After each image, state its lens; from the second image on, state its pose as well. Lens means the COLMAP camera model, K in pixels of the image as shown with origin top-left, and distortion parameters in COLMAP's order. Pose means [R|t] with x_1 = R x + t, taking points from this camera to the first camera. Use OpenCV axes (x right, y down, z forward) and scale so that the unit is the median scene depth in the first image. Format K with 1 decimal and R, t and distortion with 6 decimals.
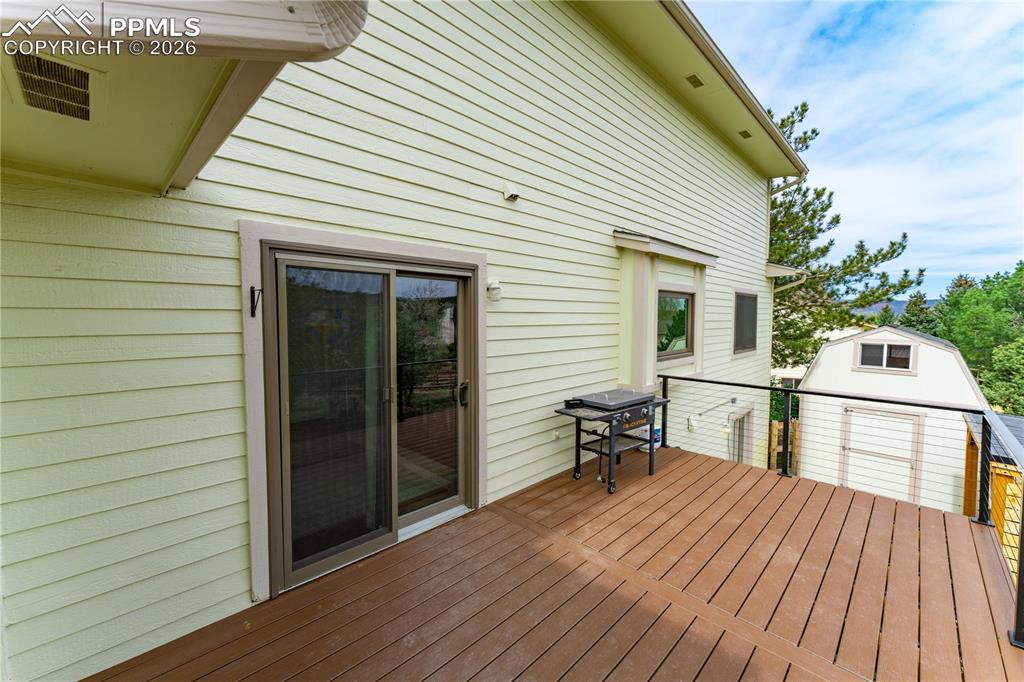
lens RADIAL K [[407.1, 0, 509.2], [0, 407.1, 338.1], [0, 0, 1]] dist [0.000207, -0.000921]
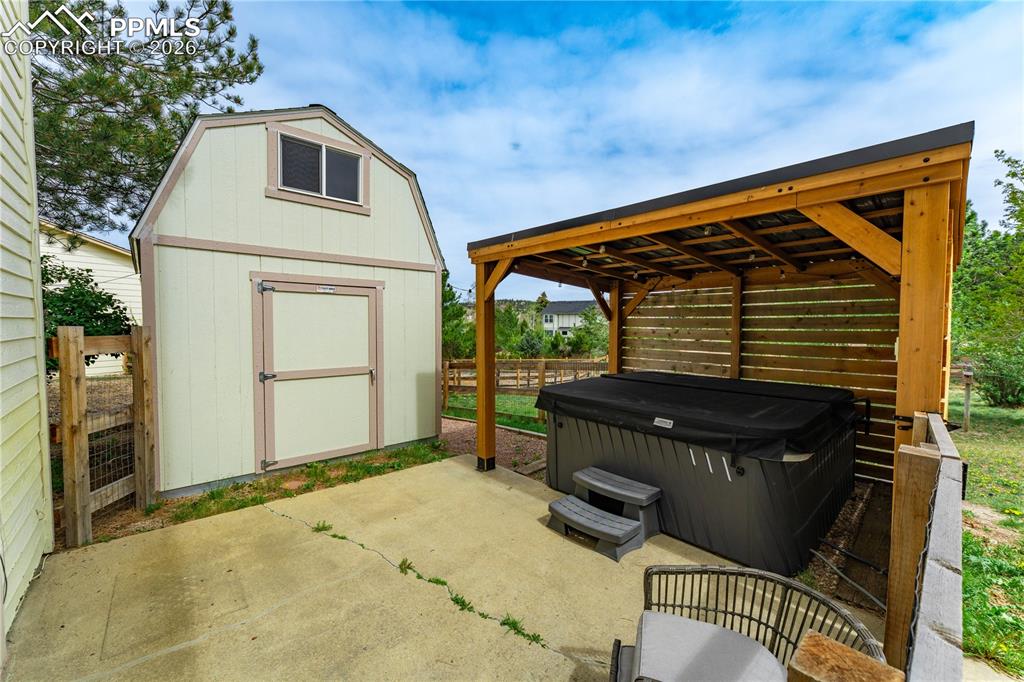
lens RADIAL K [[407.1, 0, 513.0], [0, 407.1, 343.5], [0, 0, 1]] dist [0.000207, -0.000921]
pose [[0.056074, -0.055404, 0.996888, 0.333306], [0.048490, 0.997432, 0.052706, 0.186198], [-0.997248, 0.045383, 0.058616, 0.583484]]
